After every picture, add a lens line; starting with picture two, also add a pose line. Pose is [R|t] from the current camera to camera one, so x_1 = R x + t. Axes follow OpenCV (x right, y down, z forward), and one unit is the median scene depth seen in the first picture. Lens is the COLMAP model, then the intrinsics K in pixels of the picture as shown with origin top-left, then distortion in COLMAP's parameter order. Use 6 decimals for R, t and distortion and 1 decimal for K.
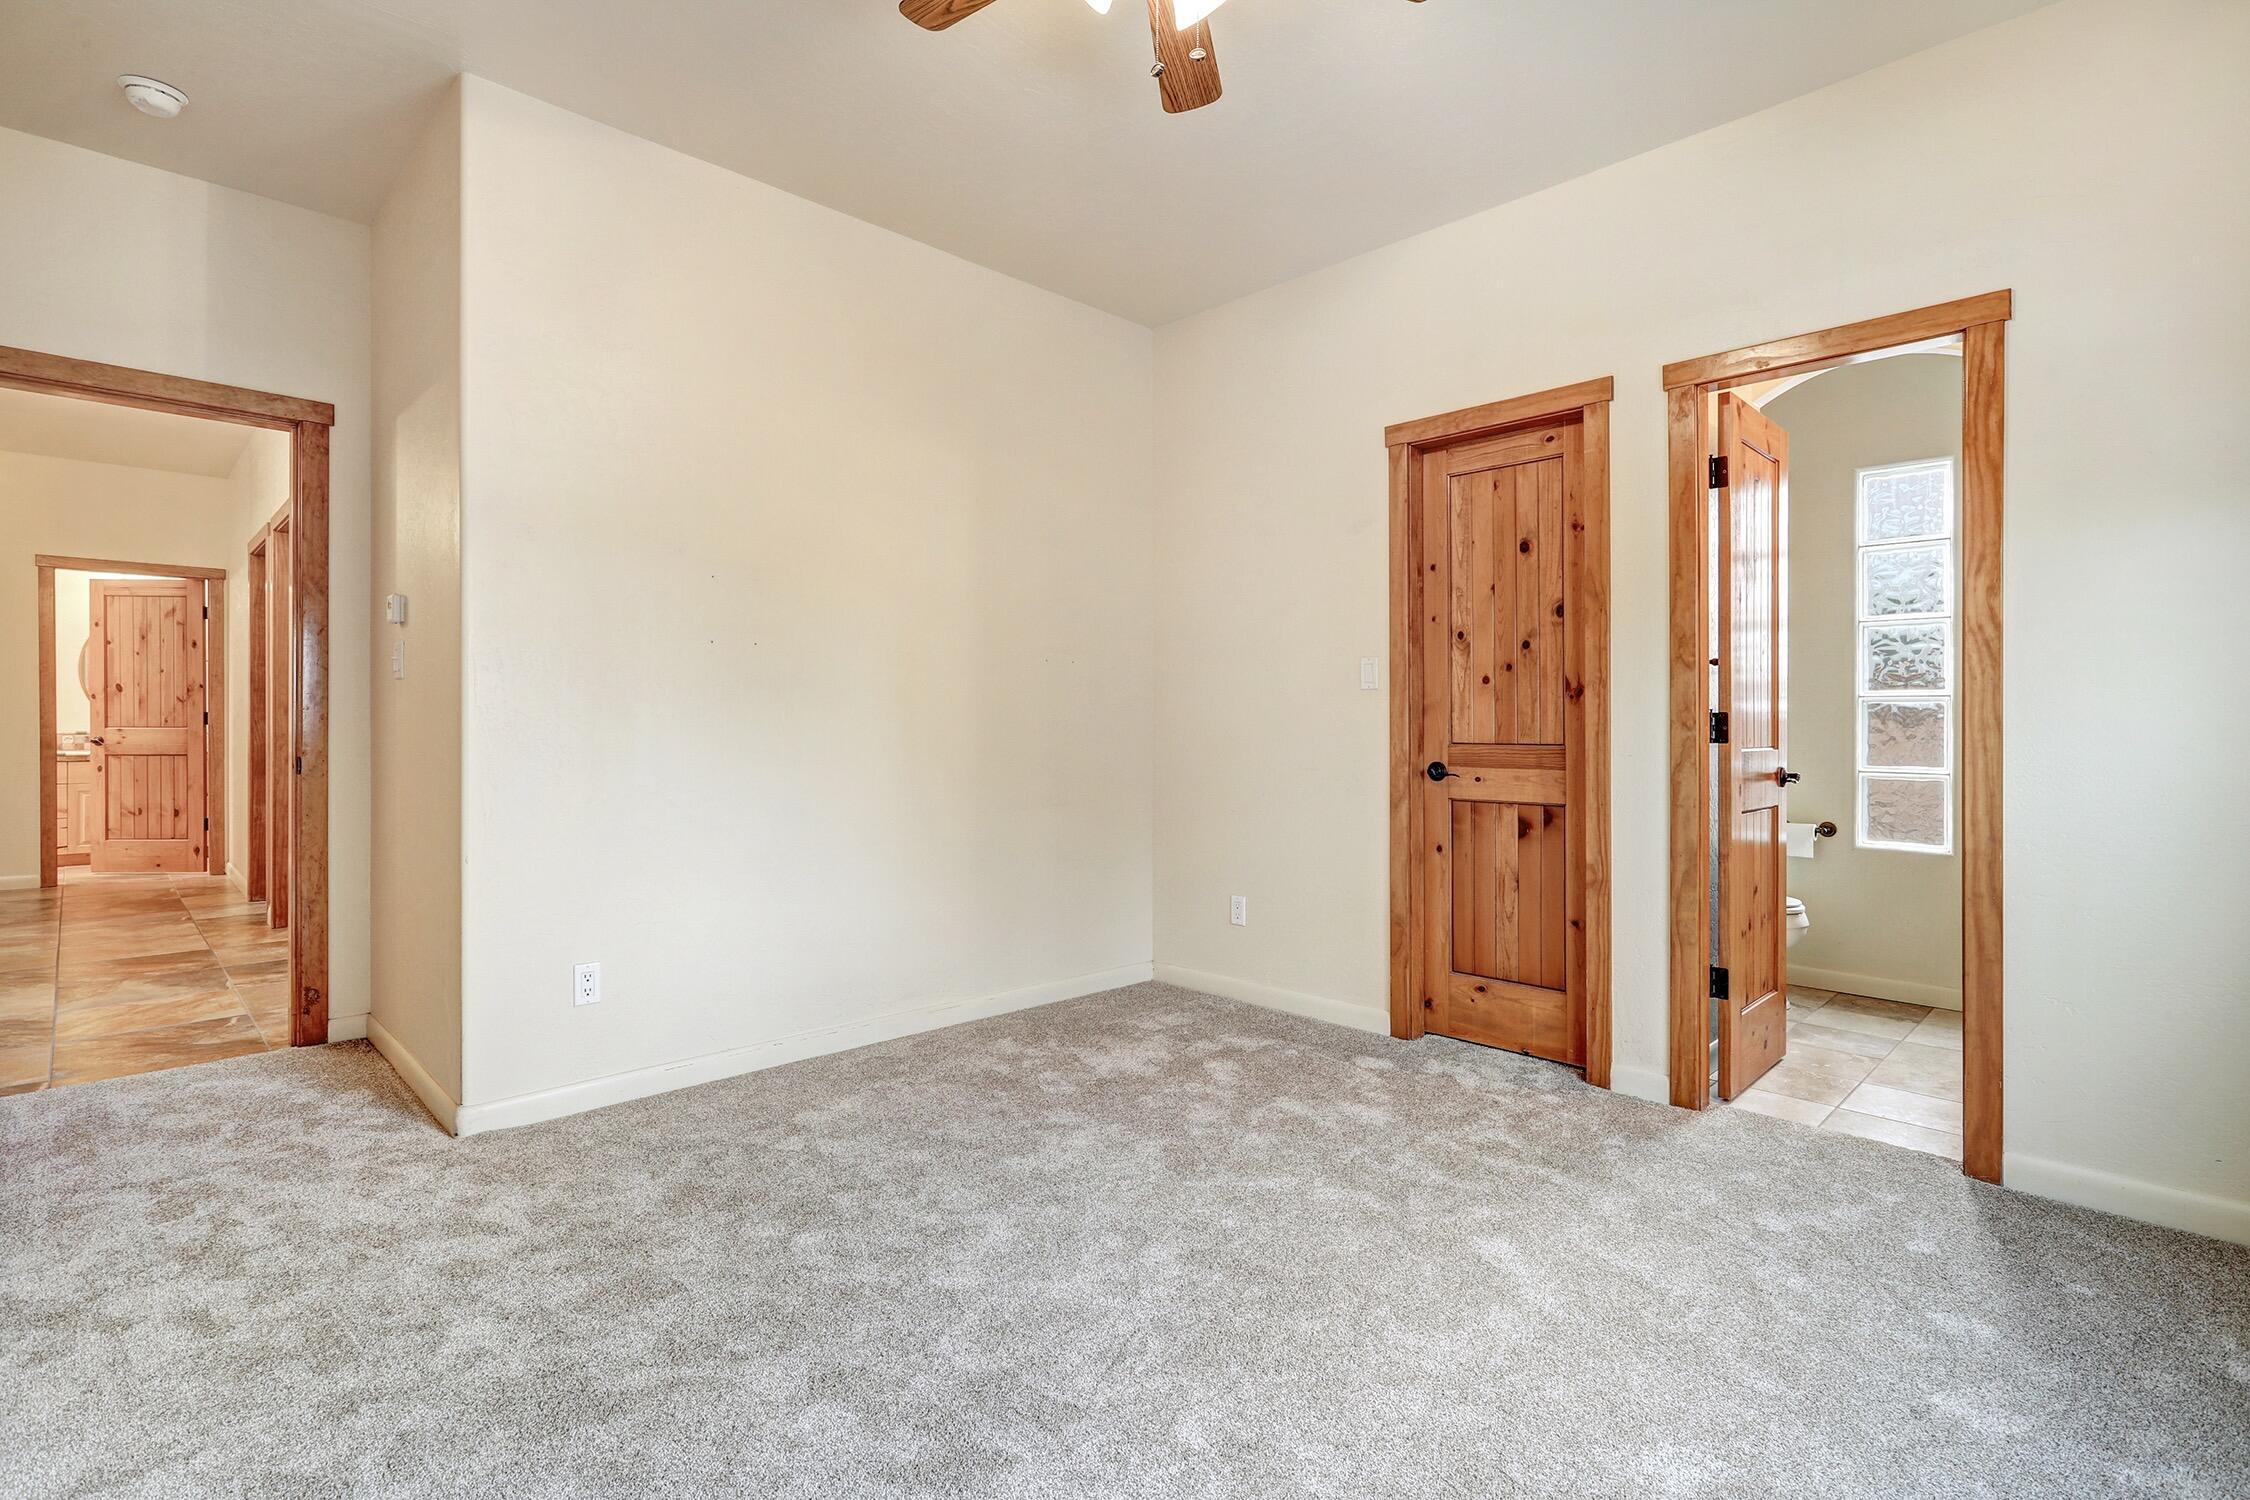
lens RADIAL K [[1069.8, 0, 1127.6], [0, 1069.8, 726.6], [0, 0, 1]] dist [-0.003763, 0.002139]
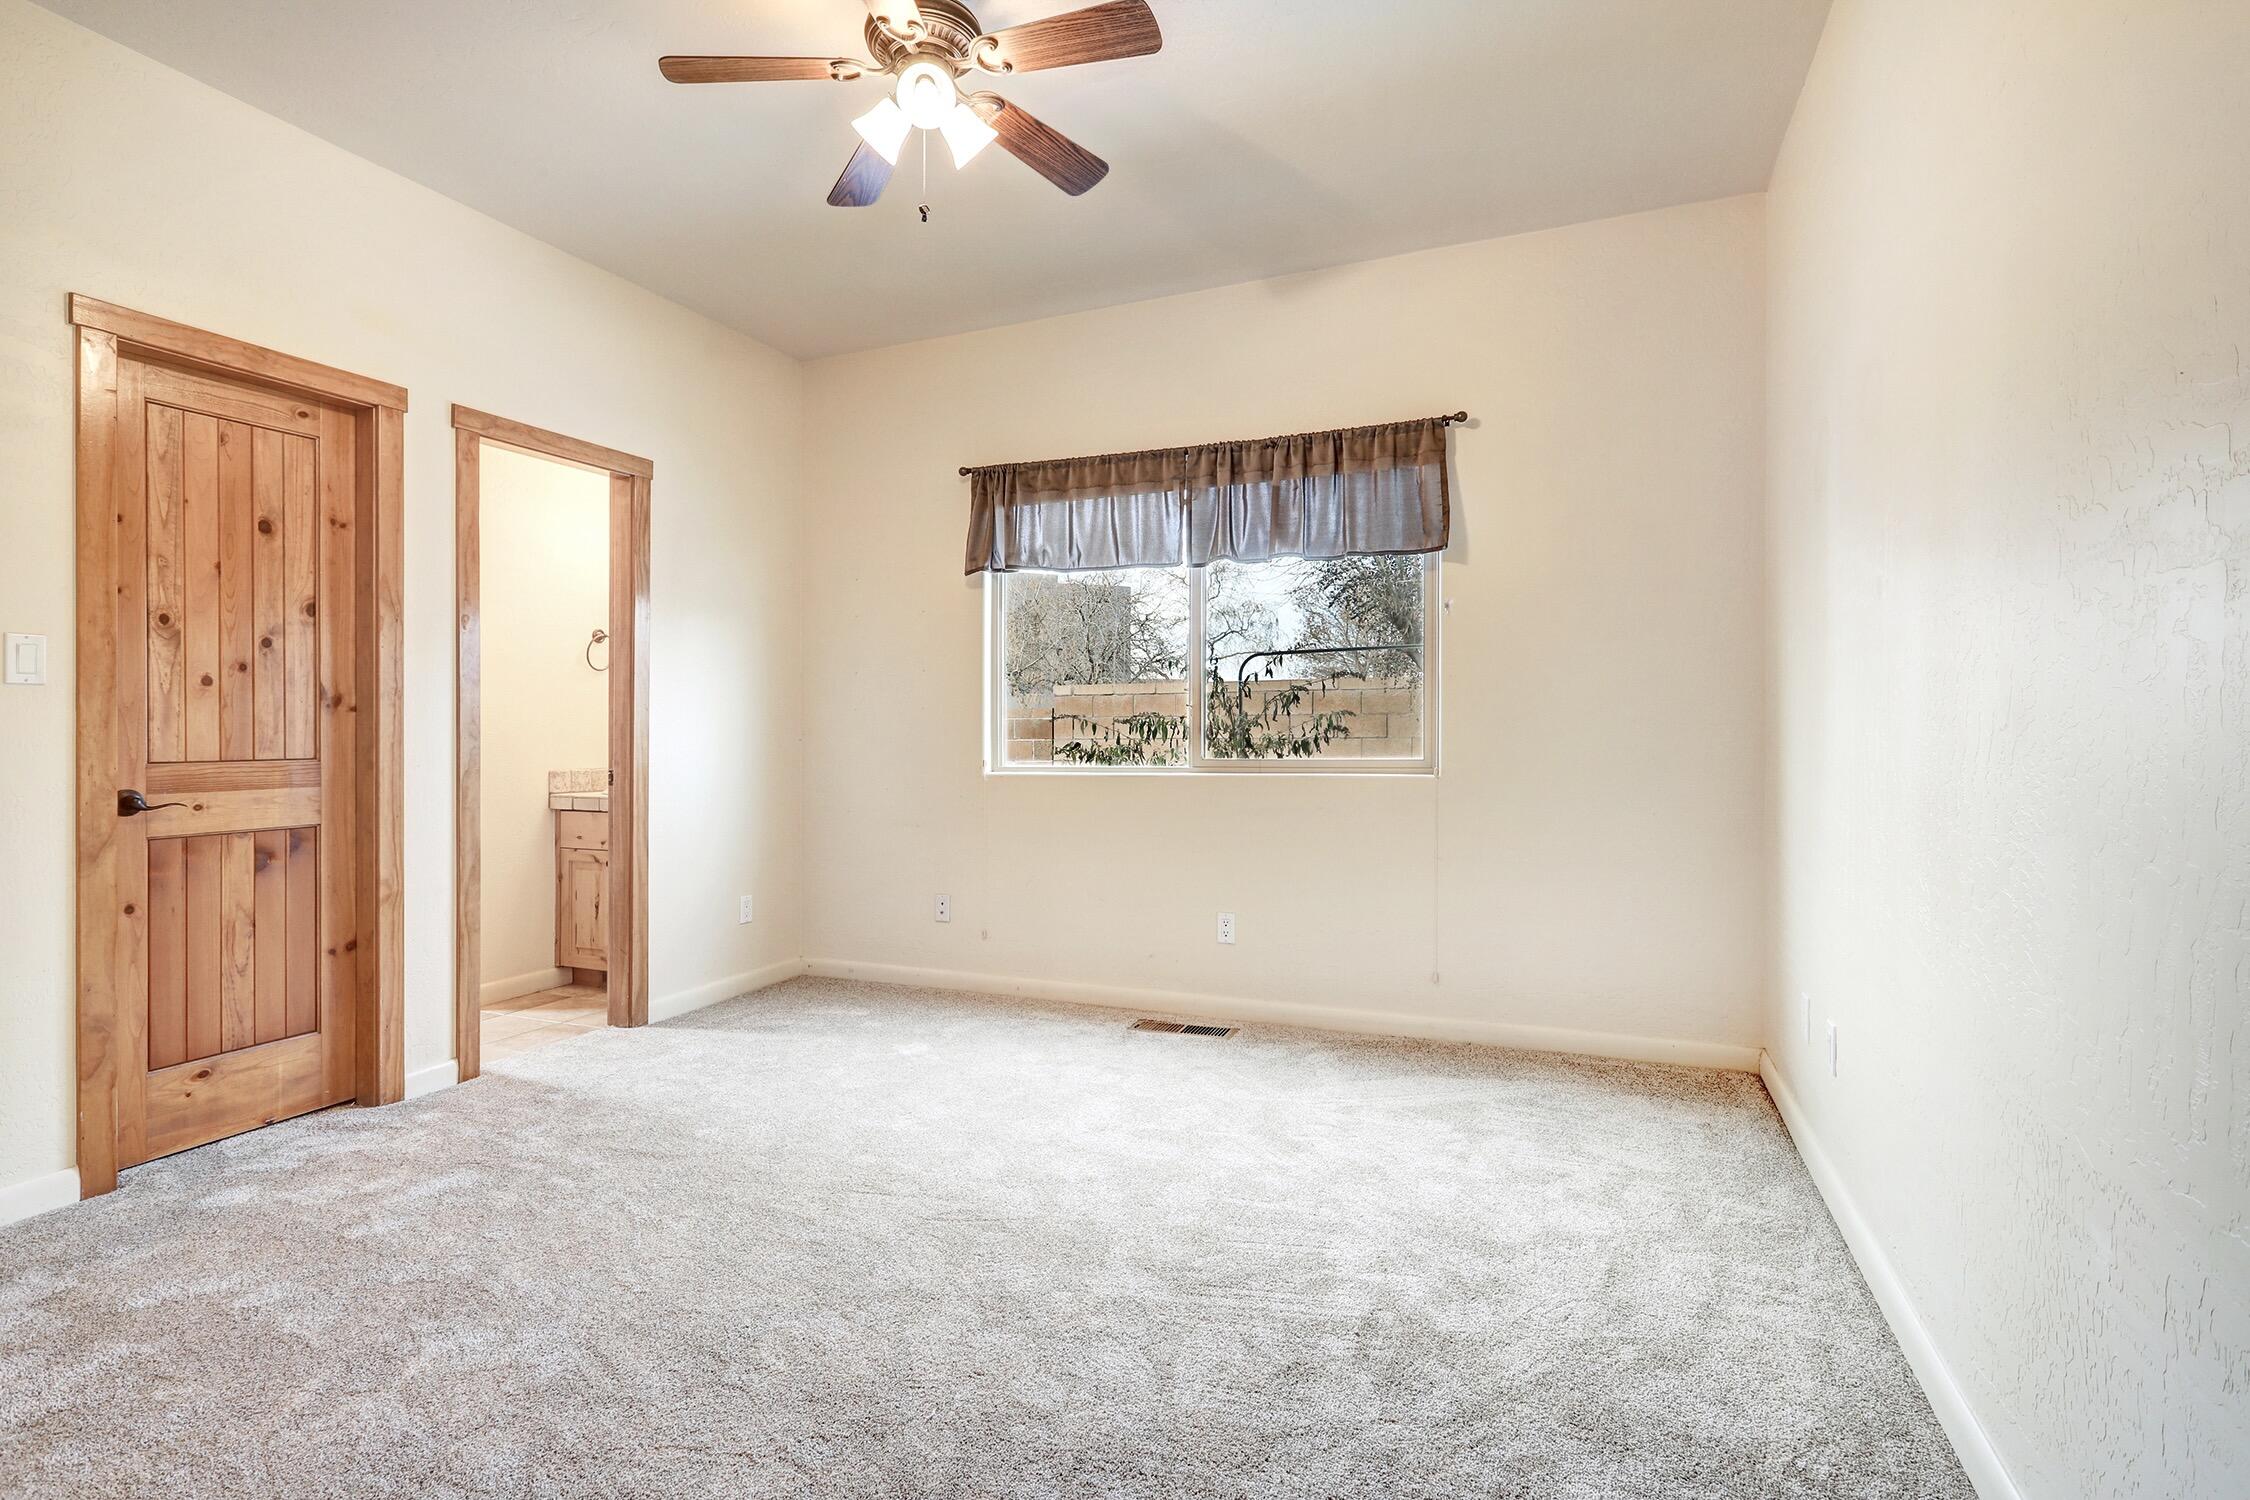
lens RADIAL K [[1069.8, 0, 1119.1], [0, 1069.8, 738.9], [0, 0, 1]] dist [-0.003763, 0.002139]
pose [[-0.378162, -0.010437, 0.925680, -0.661773], [0.003983, 0.999909, 0.012901, -0.008466], [-0.925731, 0.008566, -0.378086, 0.687688]]
